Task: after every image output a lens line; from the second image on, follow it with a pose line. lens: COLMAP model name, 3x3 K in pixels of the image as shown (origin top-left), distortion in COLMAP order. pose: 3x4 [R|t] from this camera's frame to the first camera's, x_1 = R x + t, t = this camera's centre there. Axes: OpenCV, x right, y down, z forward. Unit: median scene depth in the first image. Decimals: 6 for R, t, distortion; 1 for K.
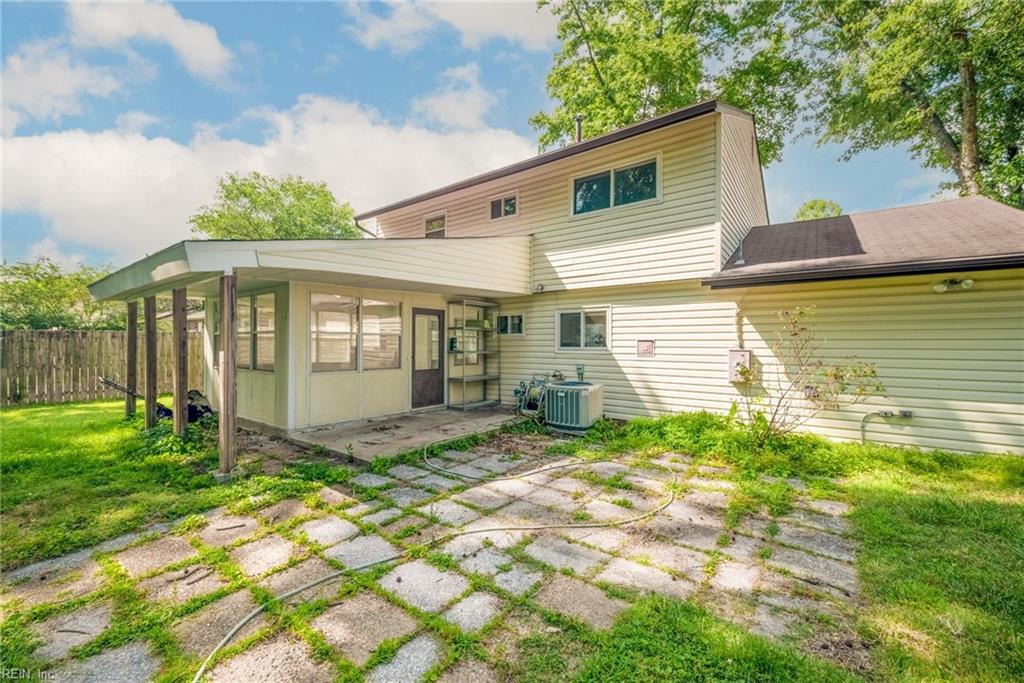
lens RADIAL K [[410.9, 0, 512.0], [0, 410.9, 341.5], [0, 0, 1]] dist [-0.000454, -0.000117]
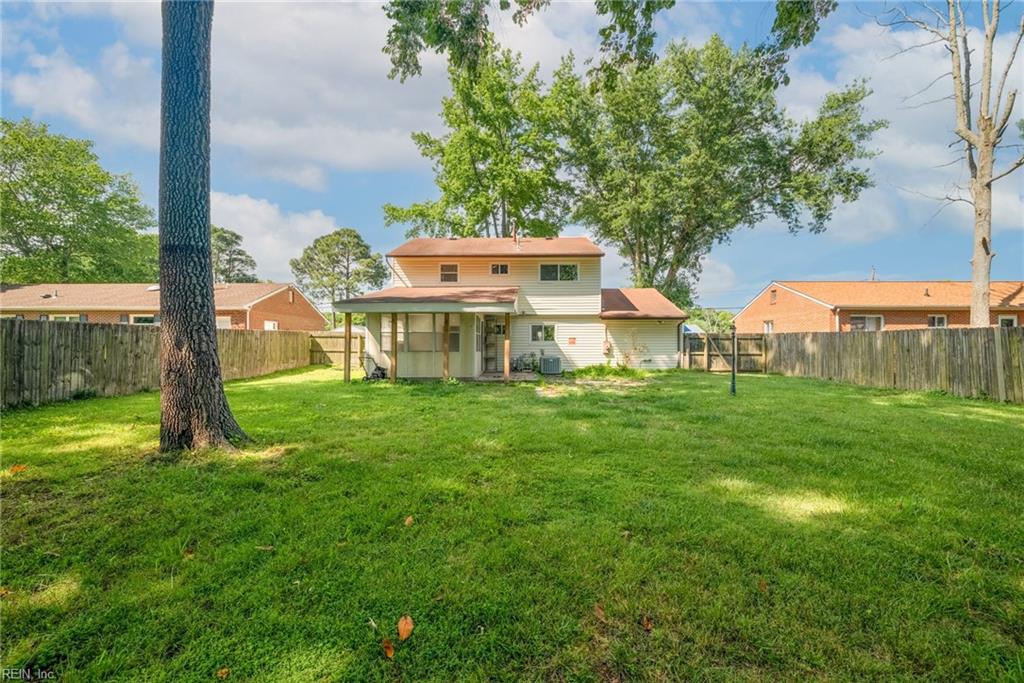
lens RADIAL K [[410.9, 0, 512.0], [0, 410.9, 341.5], [0, 0, 1]] dist [-0.000454, -0.000117]
pose [[0.804032, -0.000565, 0.594586, -1.333013], [-0.001902, 0.999992, 0.003522, 0.009577], [-0.594583, -0.003963, 0.804025, -0.702883]]
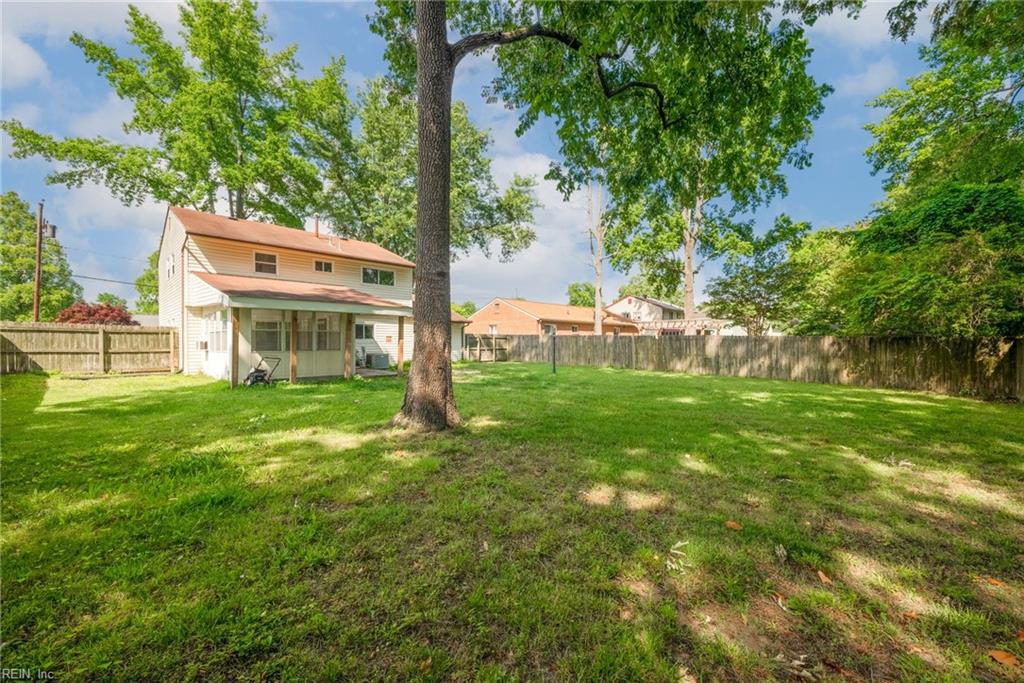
lens RADIAL K [[410.9, 0, 512.0], [0, 410.9, 341.5], [0, 0, 1]] dist [-0.000454, -0.000117]
pose [[0.106816, -0.006851, 0.994255, -2.186838], [-0.012214, 0.999892, 0.008202, -0.000931], [-0.994204, -0.013020, 0.106721, -0.108539]]
